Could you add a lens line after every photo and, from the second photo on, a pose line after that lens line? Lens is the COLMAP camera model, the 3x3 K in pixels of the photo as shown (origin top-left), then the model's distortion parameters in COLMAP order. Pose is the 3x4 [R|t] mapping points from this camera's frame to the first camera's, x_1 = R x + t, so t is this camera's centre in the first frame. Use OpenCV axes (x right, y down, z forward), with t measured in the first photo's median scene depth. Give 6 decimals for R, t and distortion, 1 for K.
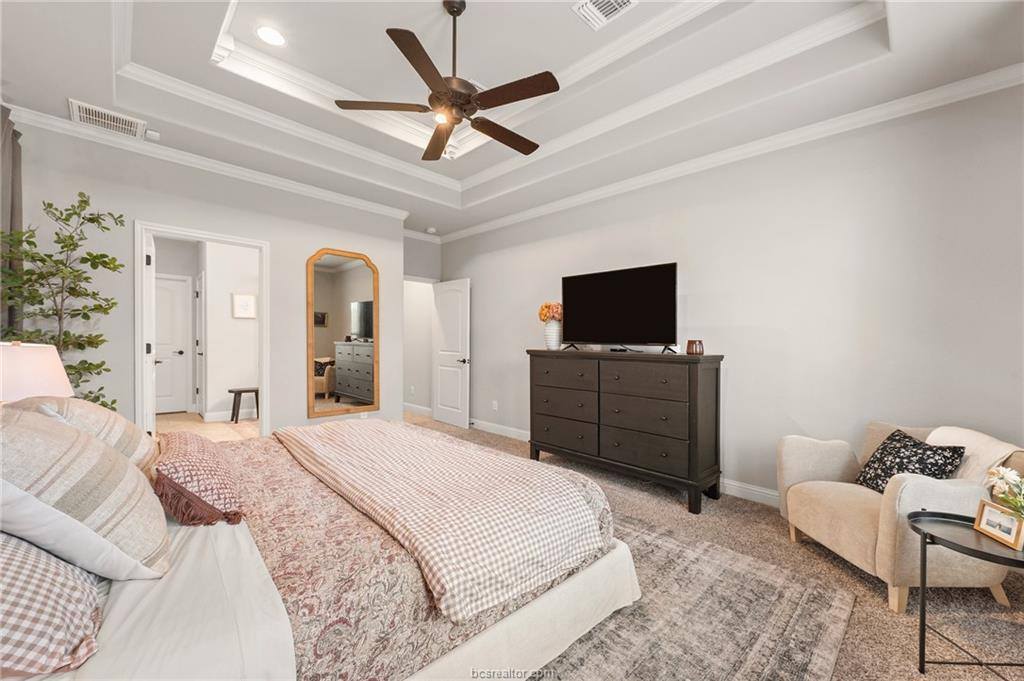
lens RADIAL K [[398.6, 0, 512.0], [0, 398.6, 340.5], [0, 0, 1]] dist [0.000645, -0.000005]
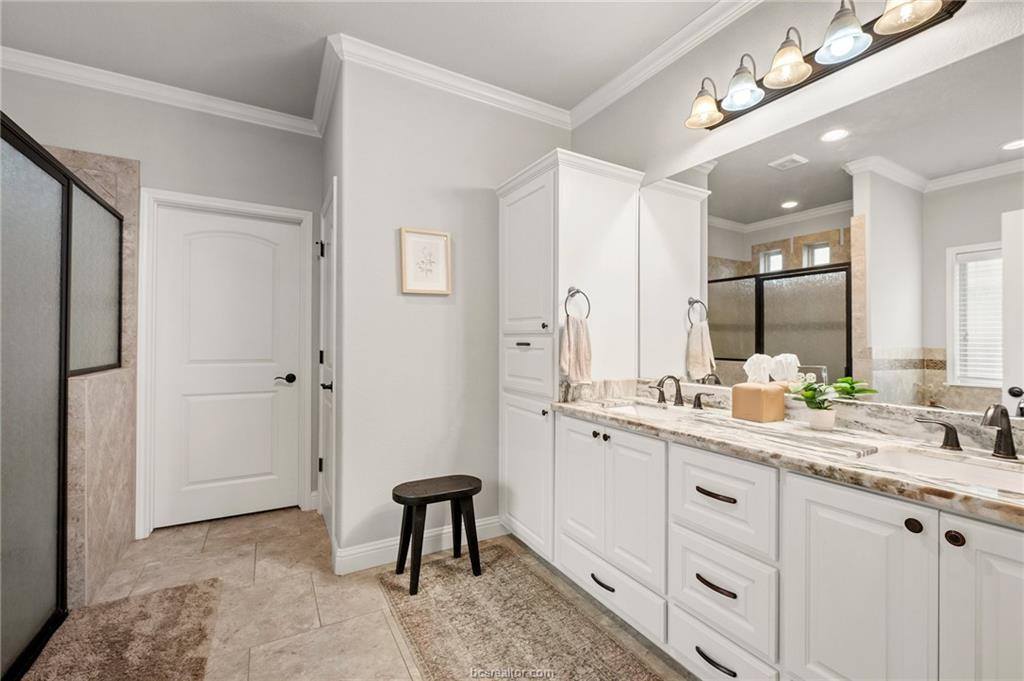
lens RADIAL K [[441.0, 0, 515.3], [0, 441.0, 338.4], [0, 0, 1]] dist [0.000757, -0.000085]
pose [[0.966280, 0.000211, -0.257493, -0.483841], [-0.003062, 0.999938, -0.010671, -0.010673], [0.257475, 0.011100, 0.966221, 0.619224]]
